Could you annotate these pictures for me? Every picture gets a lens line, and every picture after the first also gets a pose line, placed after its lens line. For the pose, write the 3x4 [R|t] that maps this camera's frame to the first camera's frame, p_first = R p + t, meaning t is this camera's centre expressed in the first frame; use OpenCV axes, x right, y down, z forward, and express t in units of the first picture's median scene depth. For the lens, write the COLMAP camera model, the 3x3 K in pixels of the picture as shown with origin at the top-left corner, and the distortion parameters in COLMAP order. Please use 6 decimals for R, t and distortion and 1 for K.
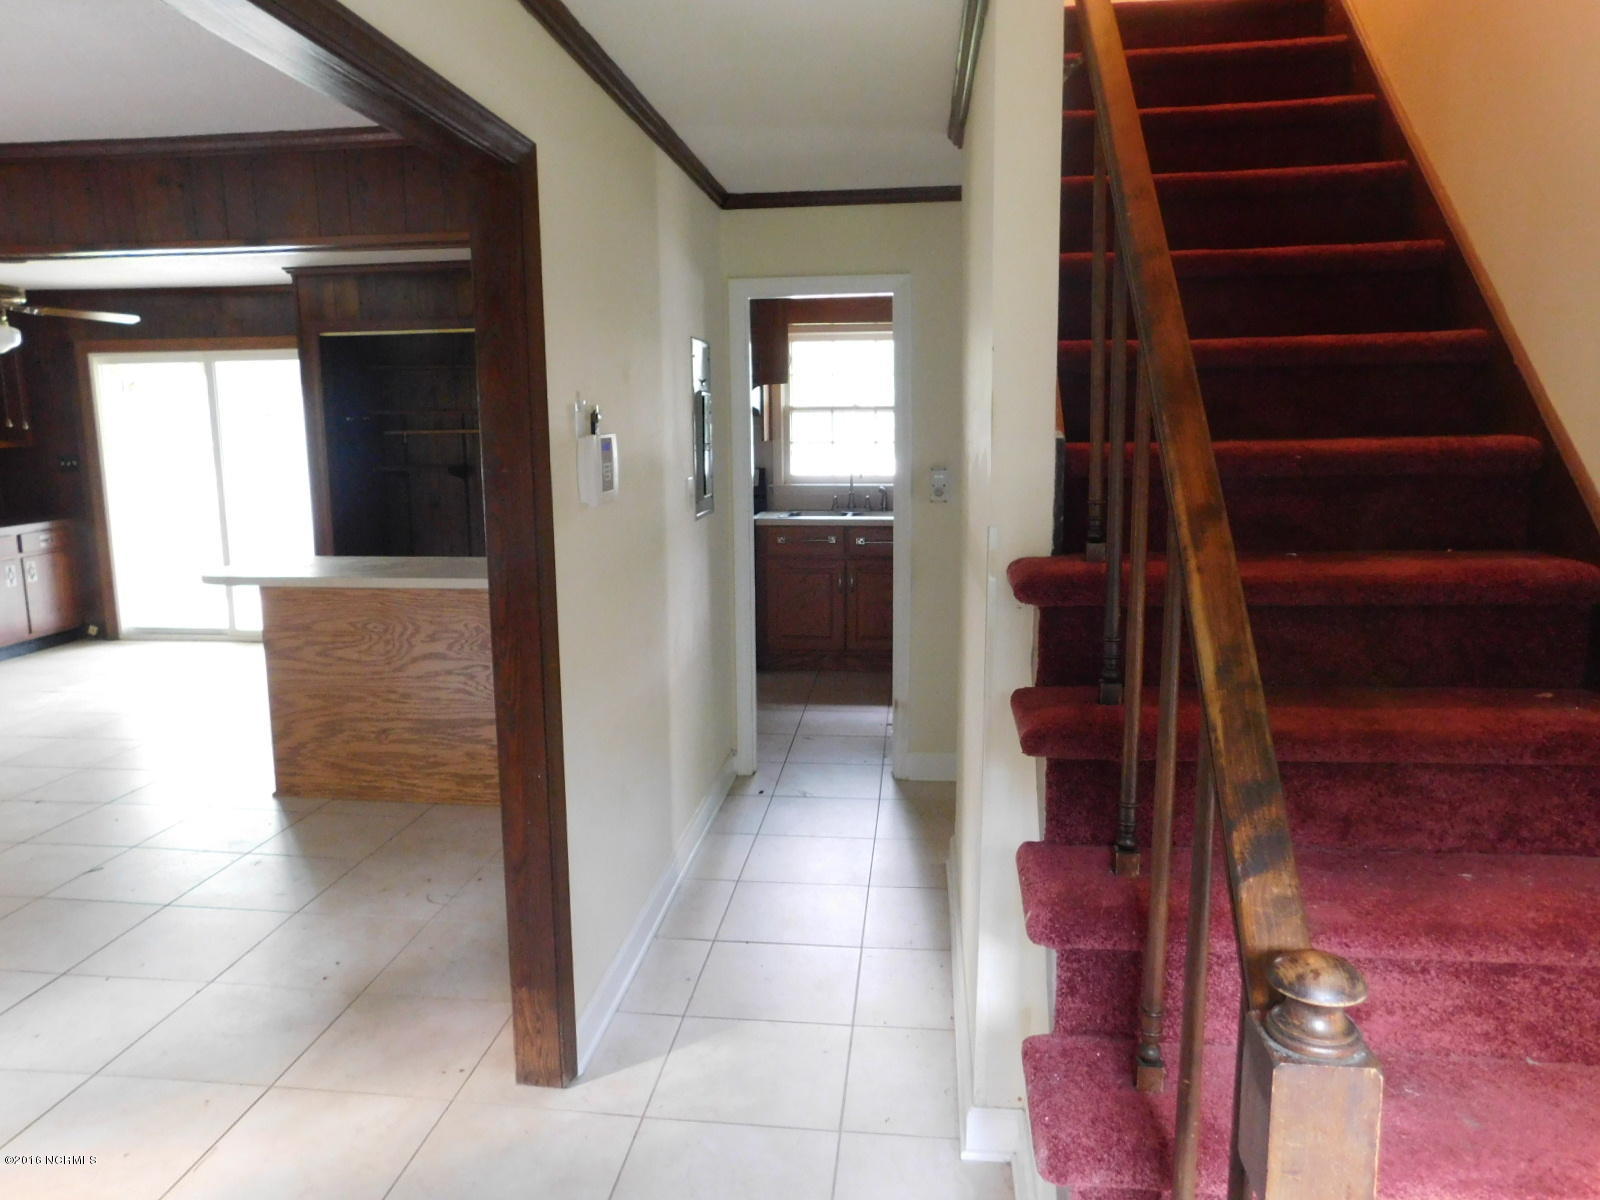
lens RADIAL K [[1122.9, 0, 800.0], [0, 1122.9, 600.0], [0, 0, 1]] dist [-0.002725, 0.002019]
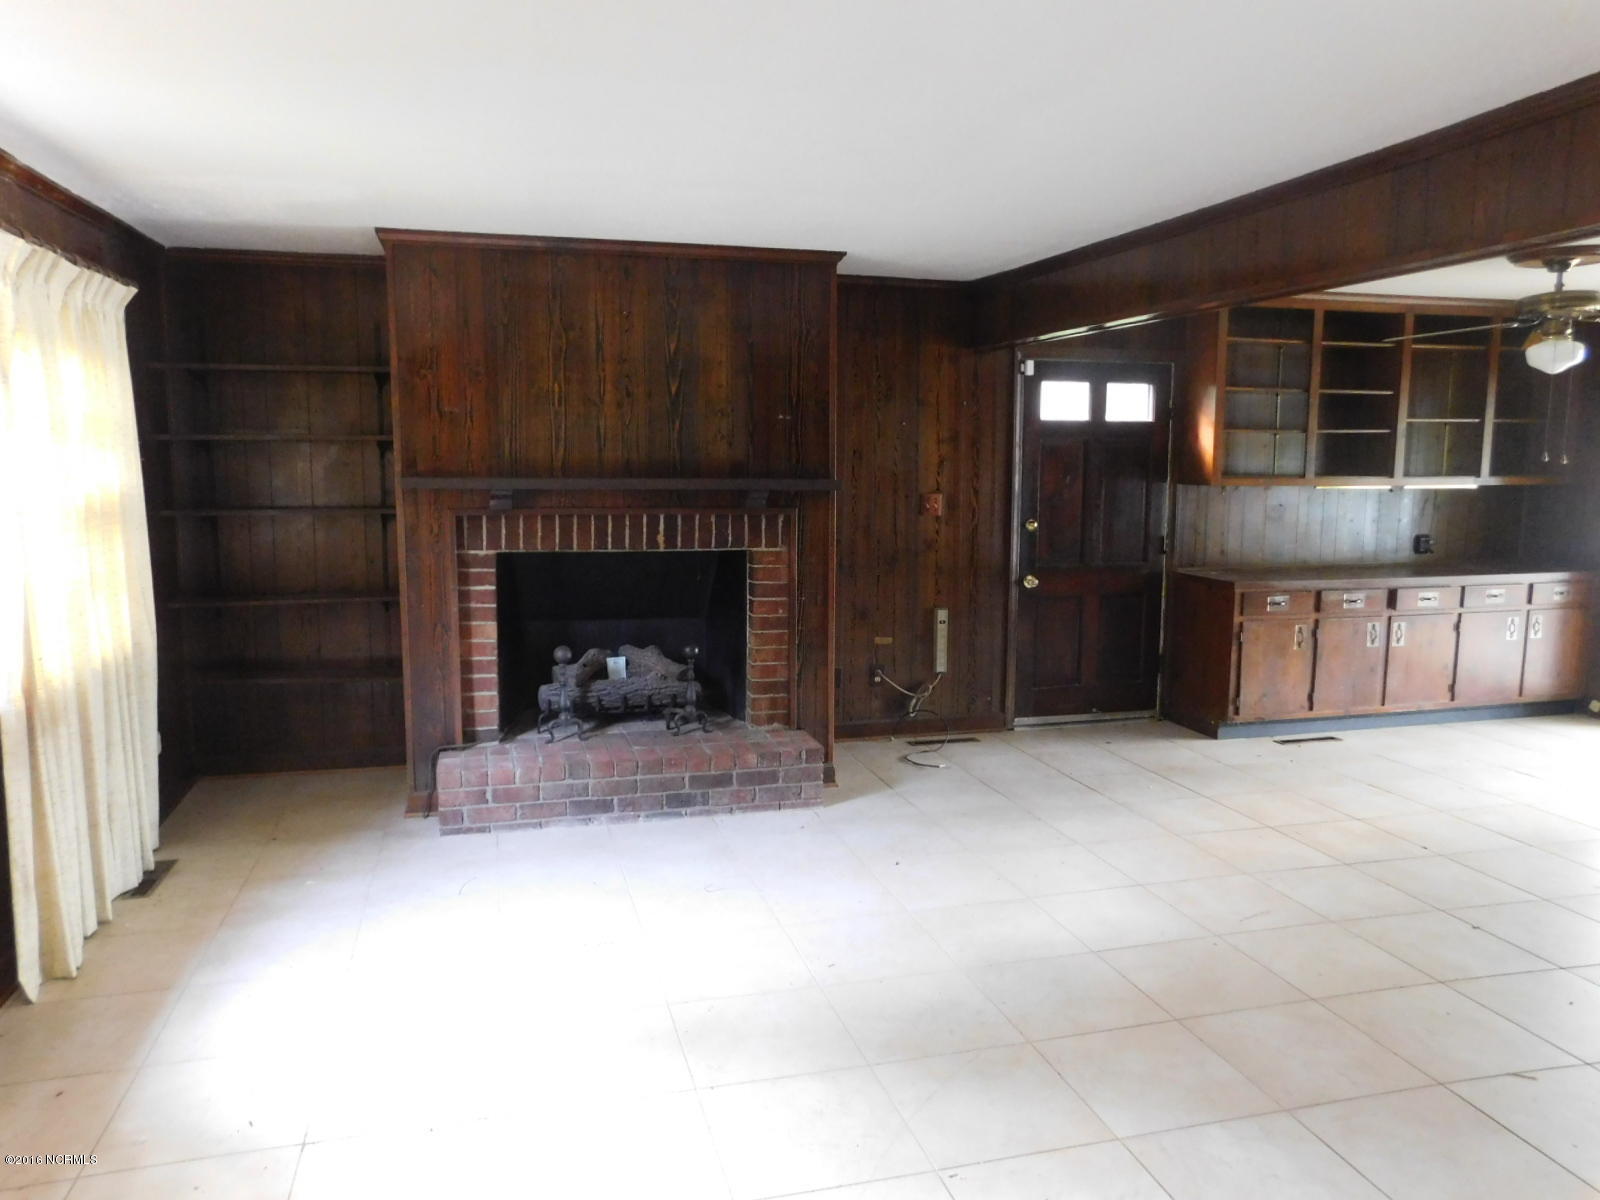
lens RADIAL K [[1157.2, 0, 800.0], [0, 1157.2, 600.0], [0, 0, 1]] dist [-0.076742, 0.114695]
pose [[0.372853, 0.134103, -0.918148, -0.088229], [-0.163905, 0.983460, 0.077082, -0.020579], [0.913299, 0.121749, 0.388667, 0.133337]]
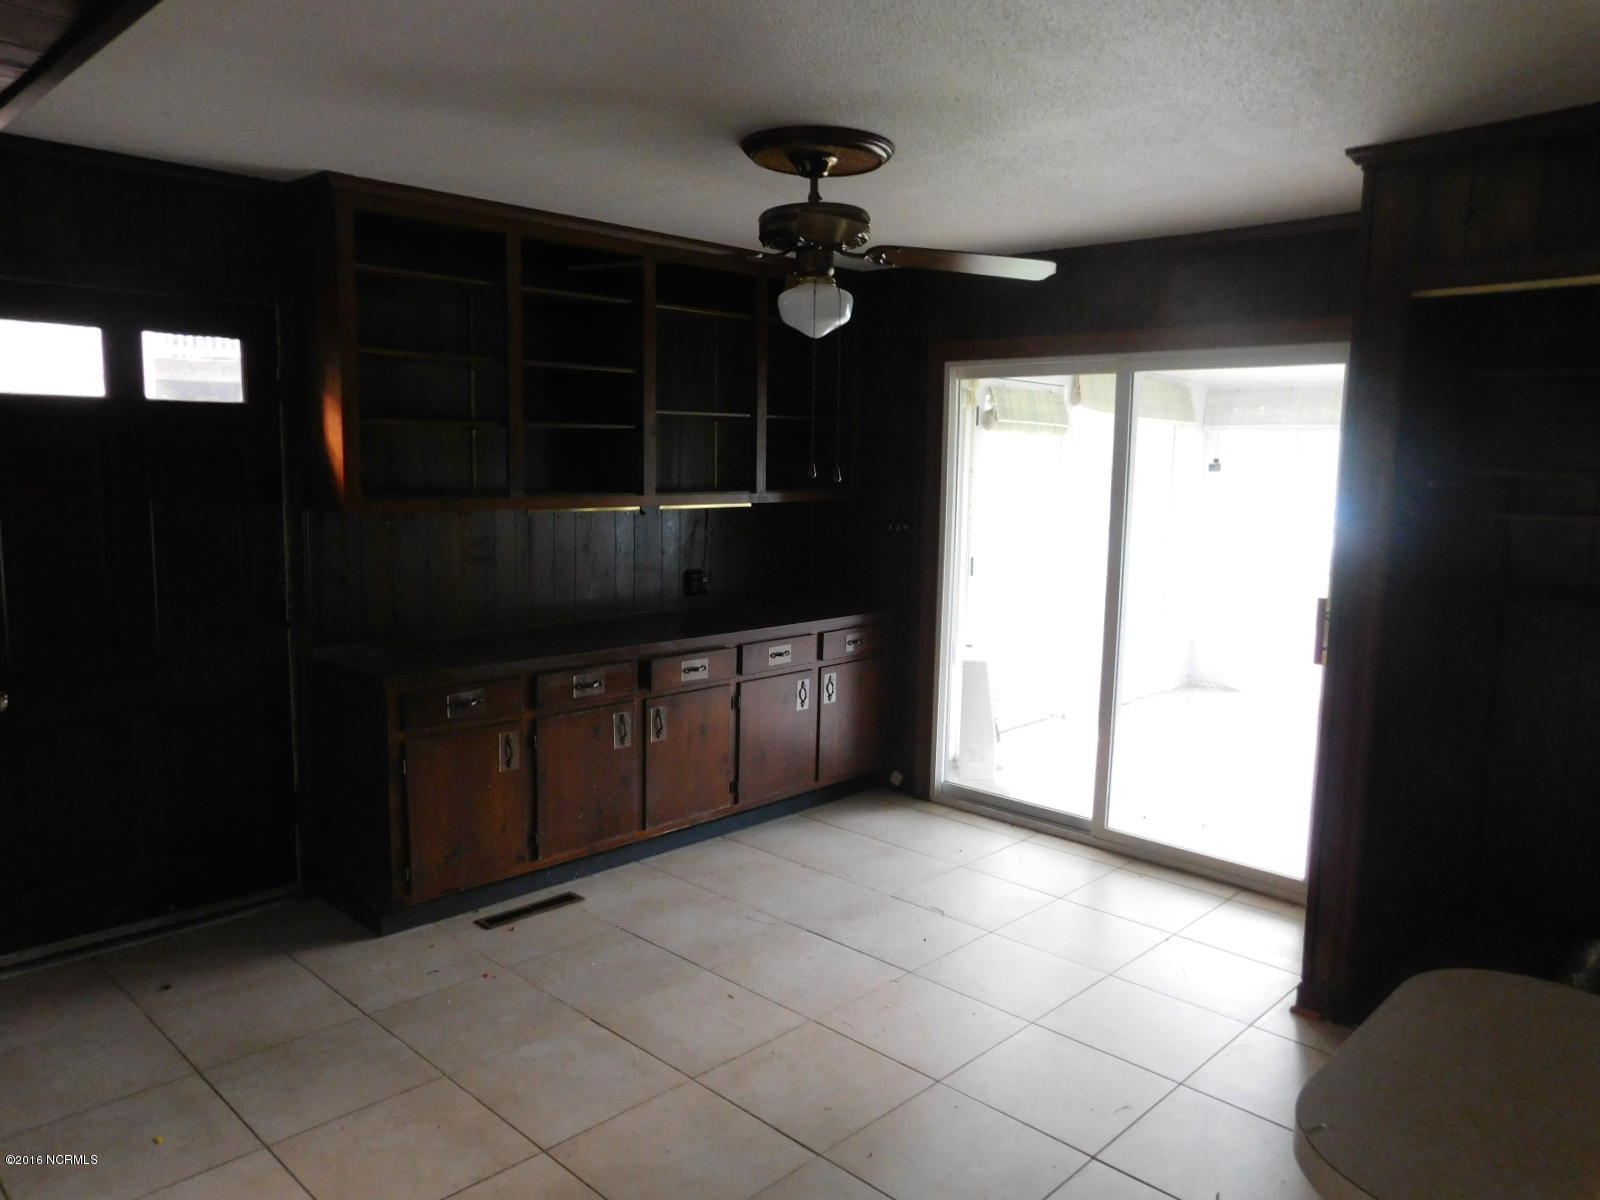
lens RADIAL K [[1122.9, 0, 800.0], [0, 1122.9, 600.0], [0, 0, 1]] dist [-0.002725, 0.002019]
pose [[0.789161, 0.104298, -0.605266, -0.304732], [-0.128366, 0.991721, 0.003524, -0.077666], [0.600623, 0.074915, 0.796015, 0.460256]]
